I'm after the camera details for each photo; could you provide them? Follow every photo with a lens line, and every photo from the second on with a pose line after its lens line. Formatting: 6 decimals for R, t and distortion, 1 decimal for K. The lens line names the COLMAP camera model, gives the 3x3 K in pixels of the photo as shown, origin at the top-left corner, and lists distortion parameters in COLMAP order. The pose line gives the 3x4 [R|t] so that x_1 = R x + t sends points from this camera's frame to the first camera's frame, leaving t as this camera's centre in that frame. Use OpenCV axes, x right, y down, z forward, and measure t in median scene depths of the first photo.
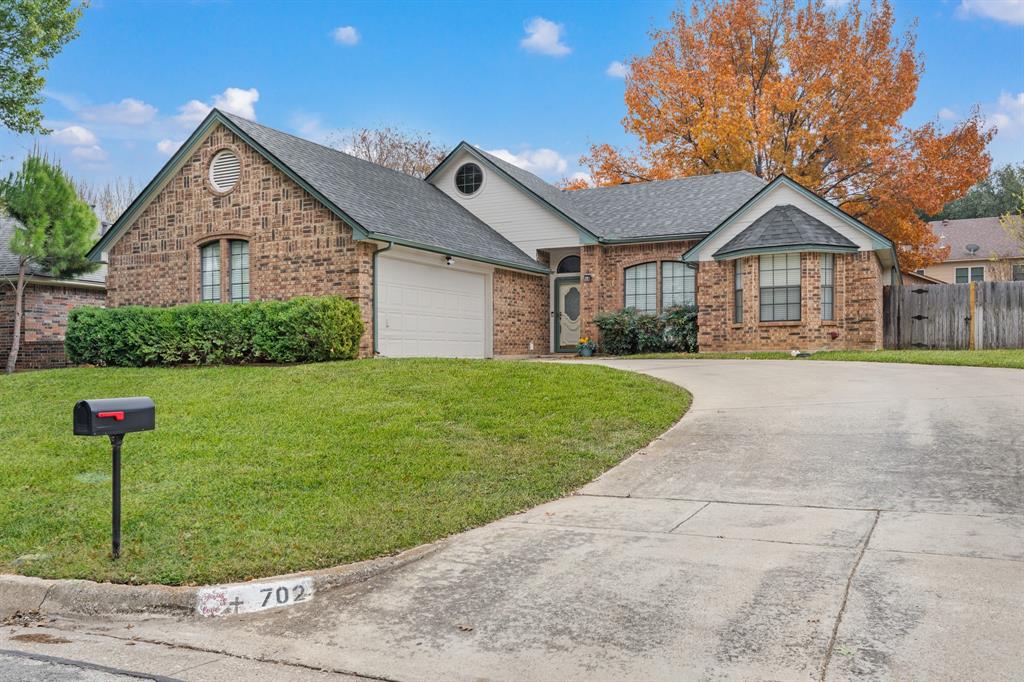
lens RADIAL K [[818.3, 0, 512.0], [0, 818.3, 341.0], [0, 0, 1]] dist [-0.036792, 0.000890]
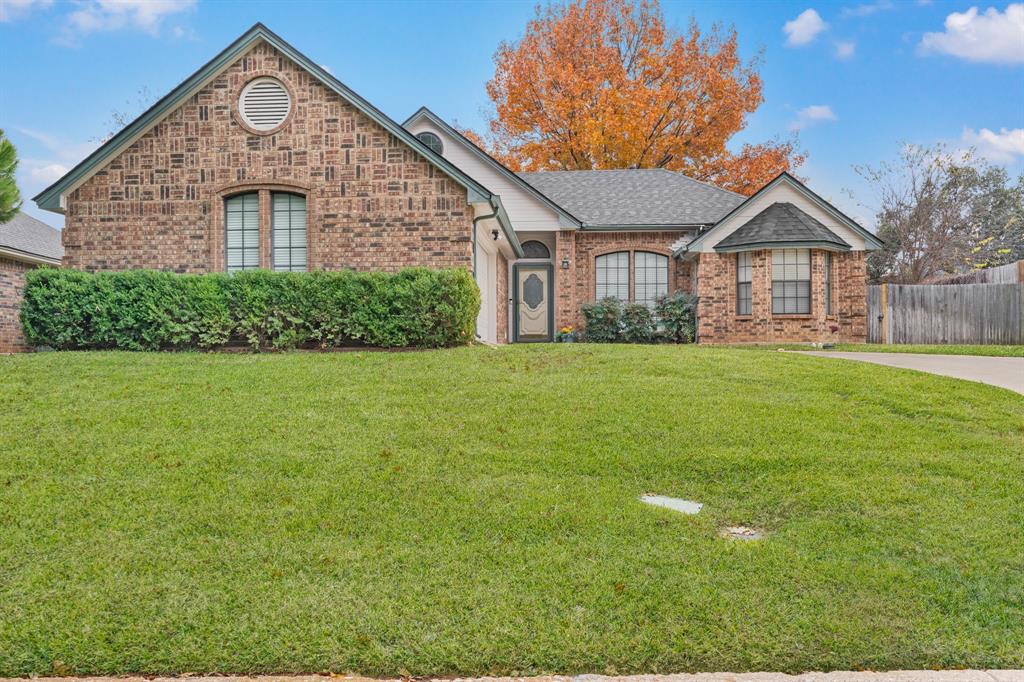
lens RADIAL K [[818.3, 0, 512.0], [0, 818.3, 341.0], [0, 0, 1]] dist [-0.036792, 0.000890]
pose [[0.934906, 0.015284, 0.354565, -0.395961], [-0.017168, 0.999850, 0.002166, 0.014703], [-0.354479, -0.008112, 0.935029, 0.171470]]
